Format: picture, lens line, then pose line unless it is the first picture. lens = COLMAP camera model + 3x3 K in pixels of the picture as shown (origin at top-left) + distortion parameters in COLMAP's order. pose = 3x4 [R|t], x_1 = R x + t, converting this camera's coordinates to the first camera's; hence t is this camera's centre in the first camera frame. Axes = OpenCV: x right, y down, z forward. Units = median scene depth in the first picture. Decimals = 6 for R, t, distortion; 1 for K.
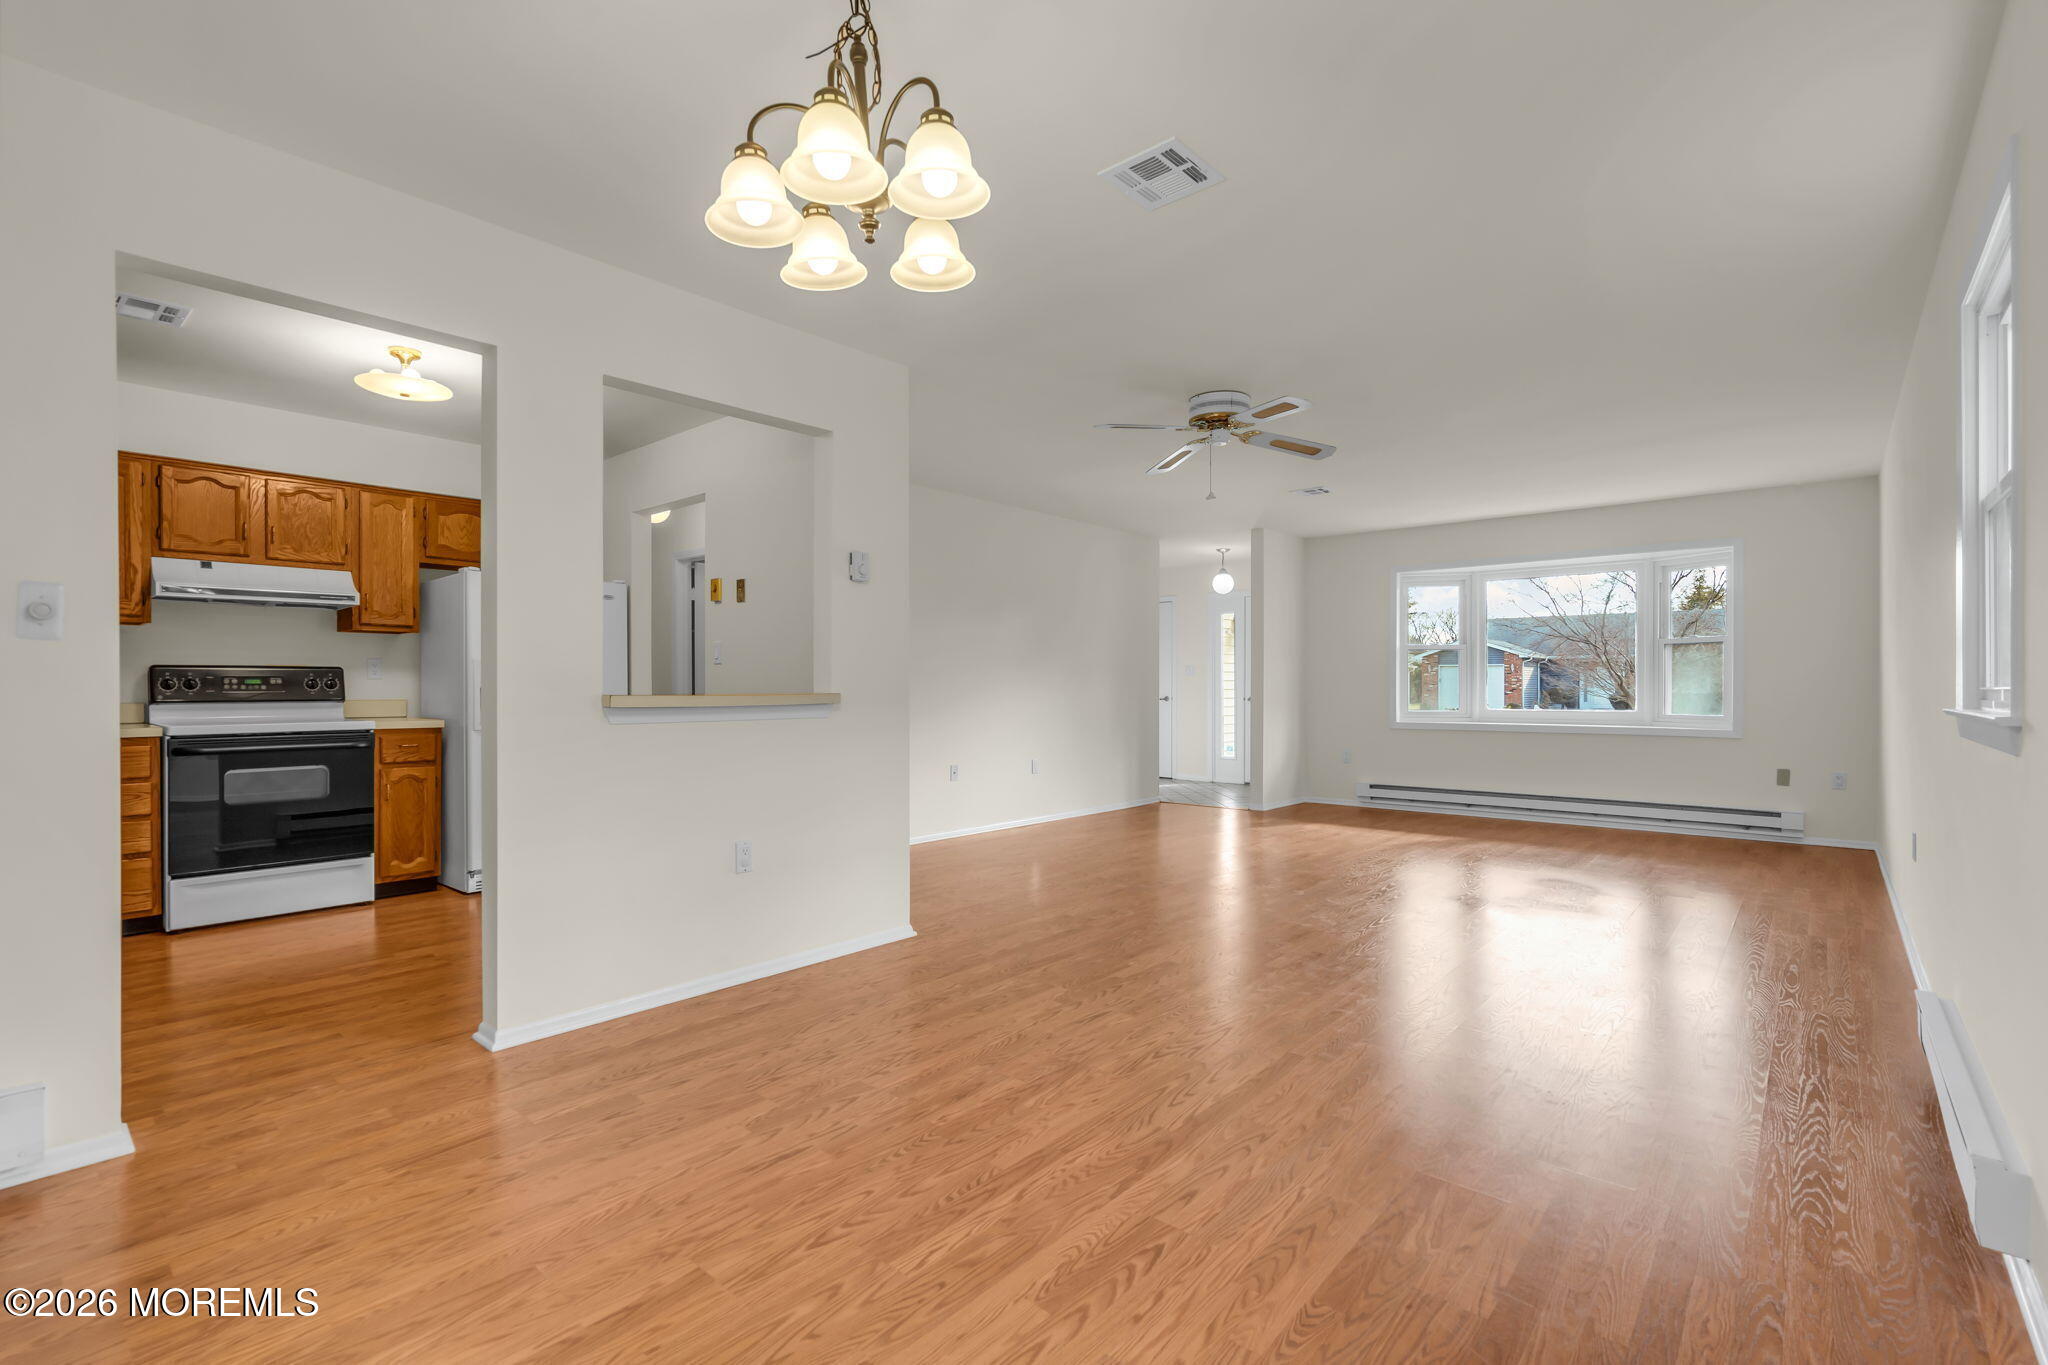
lens RADIAL K [[924.7, 0, 1022.4], [0, 924.7, 685.7], [0, 0, 1]] dist [-0.005309, 0.002966]
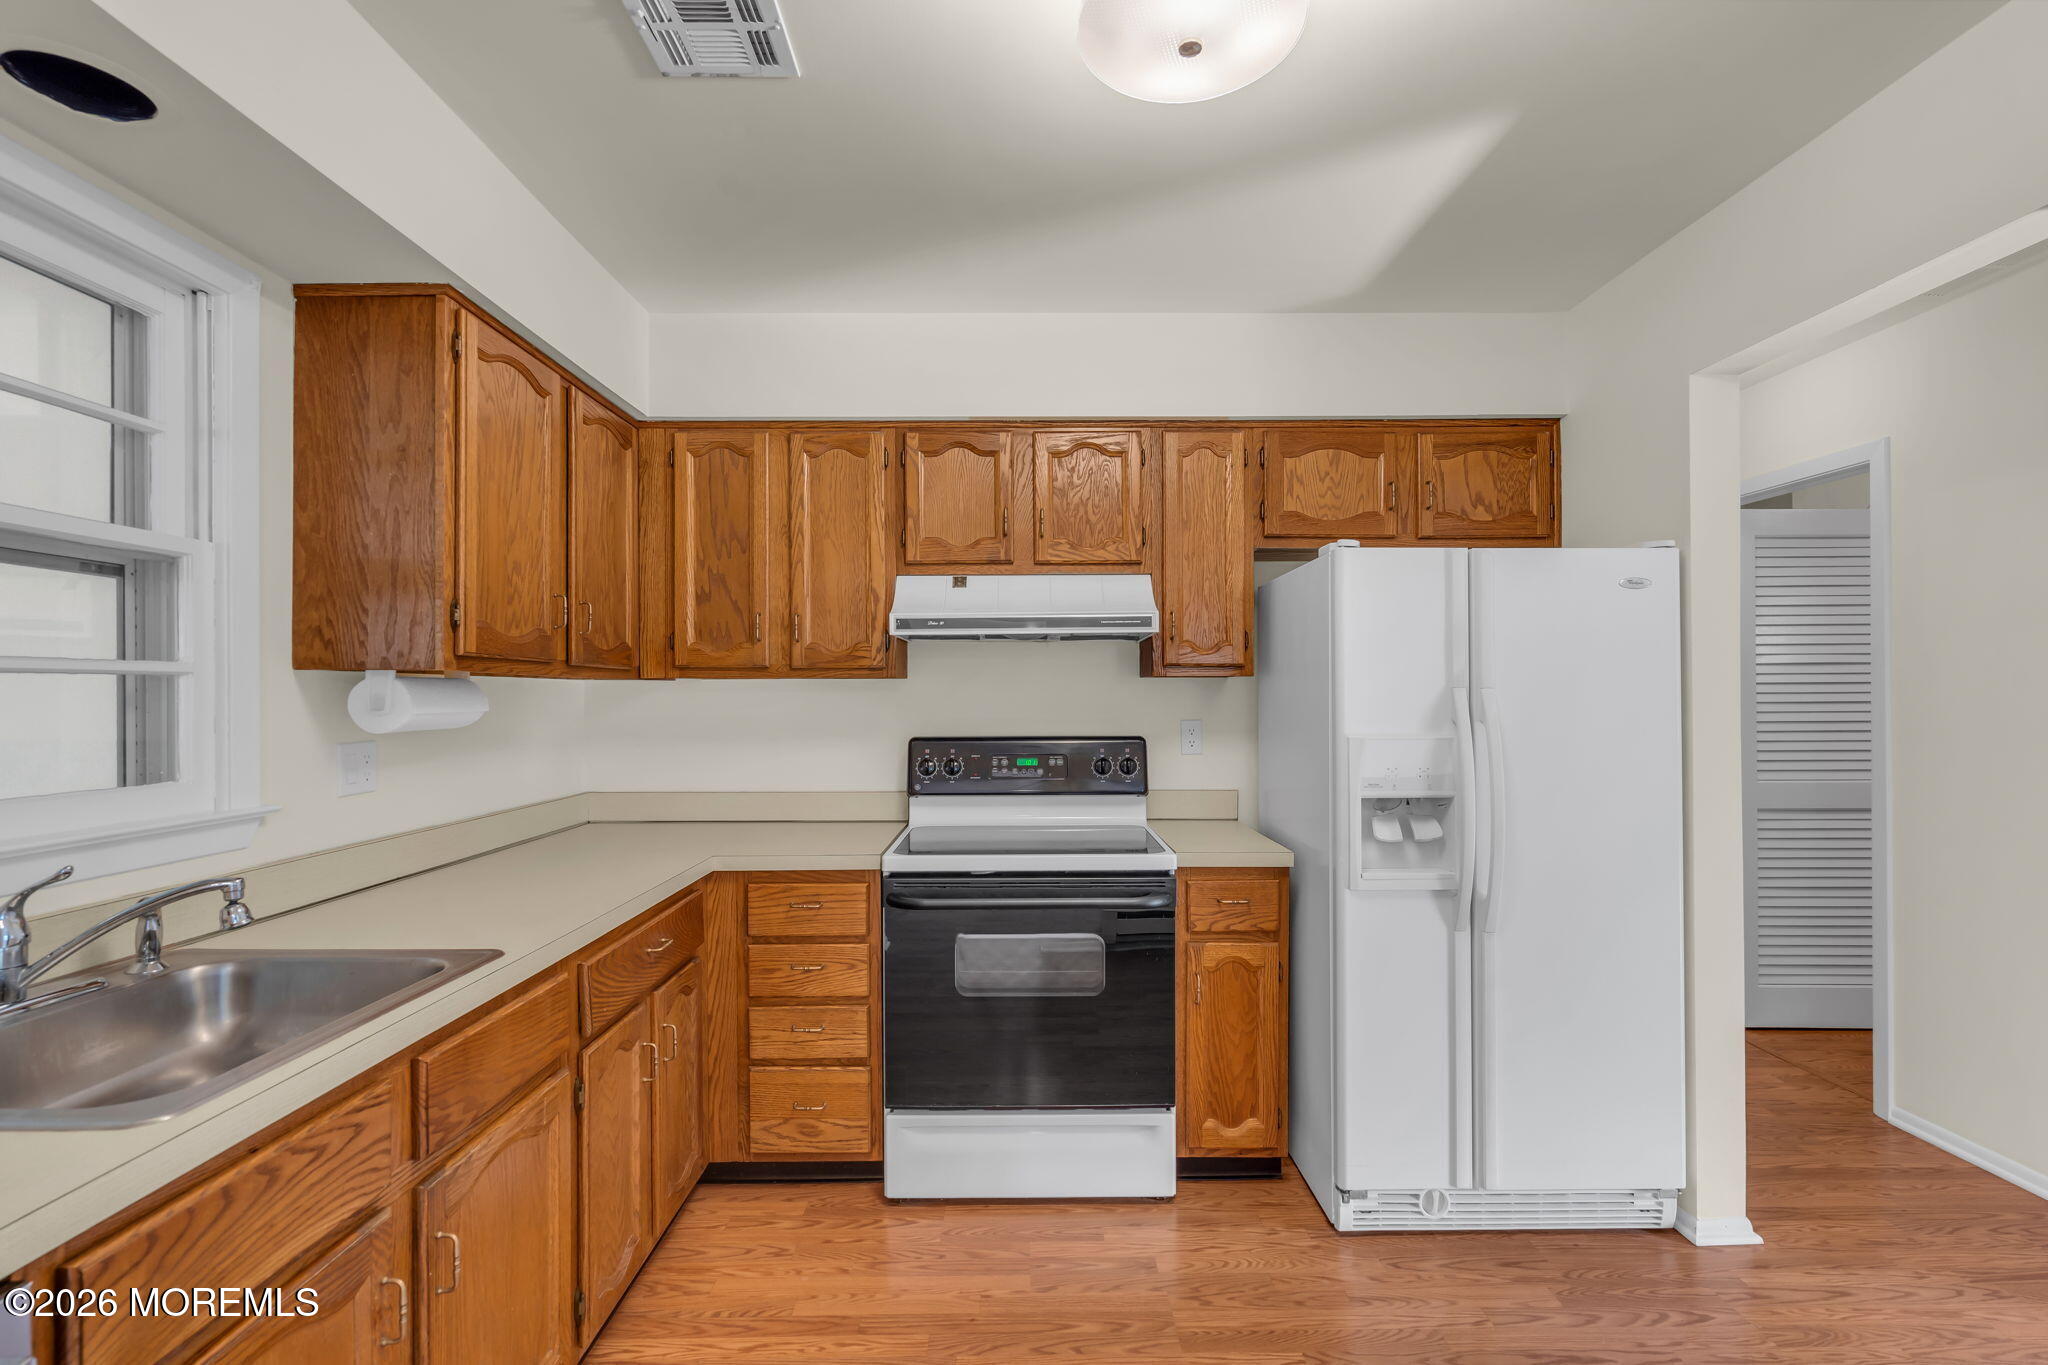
lens RADIAL K [[924.7, 0, 1023.5], [0, 924.7, 690.9], [0, 0, 1]] dist [-0.005309, 0.002966]
pose [[0.659645, -0.001872, -0.751575, -0.380933], [0.001743, 0.999998, -0.000961, -0.055829], [0.751575, -0.000676, 0.659647, 0.615373]]
